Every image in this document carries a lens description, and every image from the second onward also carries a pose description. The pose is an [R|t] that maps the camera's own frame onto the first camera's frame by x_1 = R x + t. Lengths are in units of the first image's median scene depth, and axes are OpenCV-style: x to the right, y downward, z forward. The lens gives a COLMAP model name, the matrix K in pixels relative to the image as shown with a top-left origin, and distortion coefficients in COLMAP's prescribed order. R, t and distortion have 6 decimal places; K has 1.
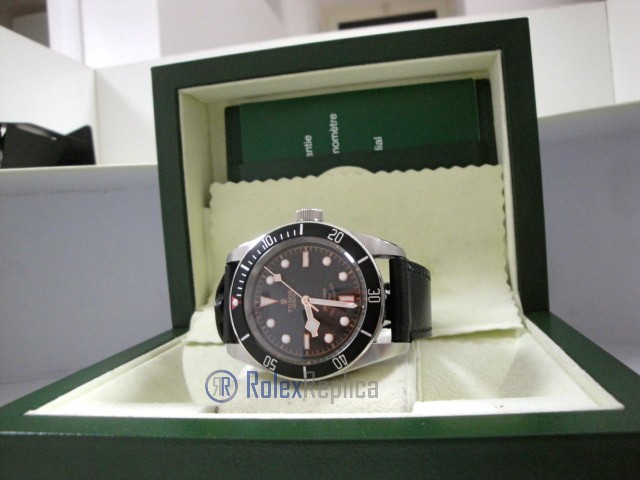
lens RADIAL K [[522.6, 0, 319.9], [0, 522.6, 236.4], [0, 0, 1]] dist [-0.164304, 0.116773]
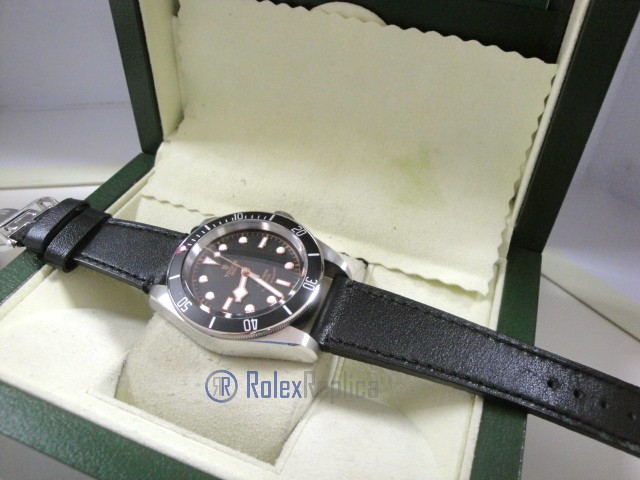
lens RADIAL K [[522.6, 0, 318.4], [0, 522.6, 234.6], [0, 0, 1]] dist [-0.164304, 0.116773]
pose [[0.977385, 0.198894, -0.071830, 0.123453], [-0.108224, 0.762281, 0.638134, -0.335852], [0.181676, -0.615929, 0.766567, 0.258284]]
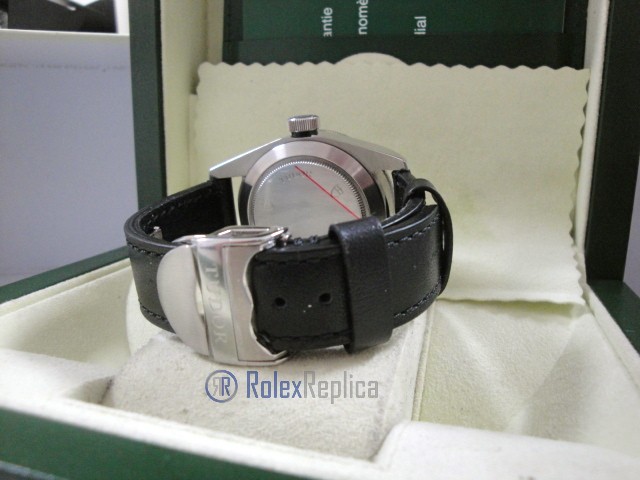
lens RADIAL K [[522.6, 0, 325.9], [0, 522.6, 236.7], [0, 0, 1]] dist [-0.164304, 0.116773]
pose [[0.990650, 0.110461, -0.080073, 0.071276], [-0.094343, 0.978613, 0.182802, -0.005188], [0.098553, -0.173538, 0.979883, 0.233380]]
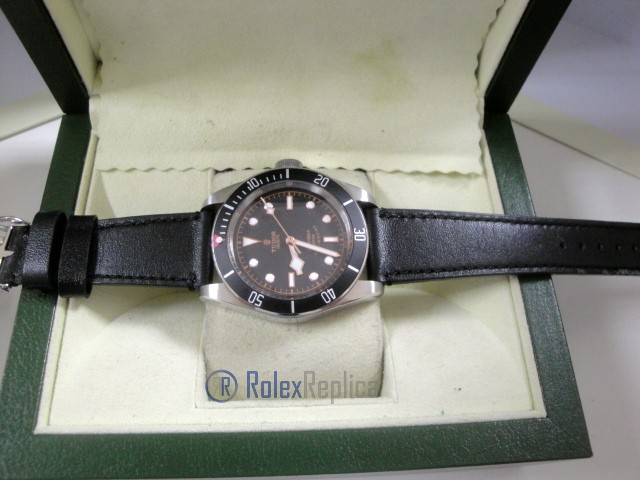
lens RADIAL K [[522.6, 0, 320.3], [0, 522.6, 229.7], [0, 0, 1]] dist [-0.164304, 0.116773]
pose [[0.967900, -0.138671, 0.209619, -0.092143], [-0.115350, 0.495904, 0.860682, -0.446580], [-0.223302, -0.857234, 0.463990, 0.403860]]
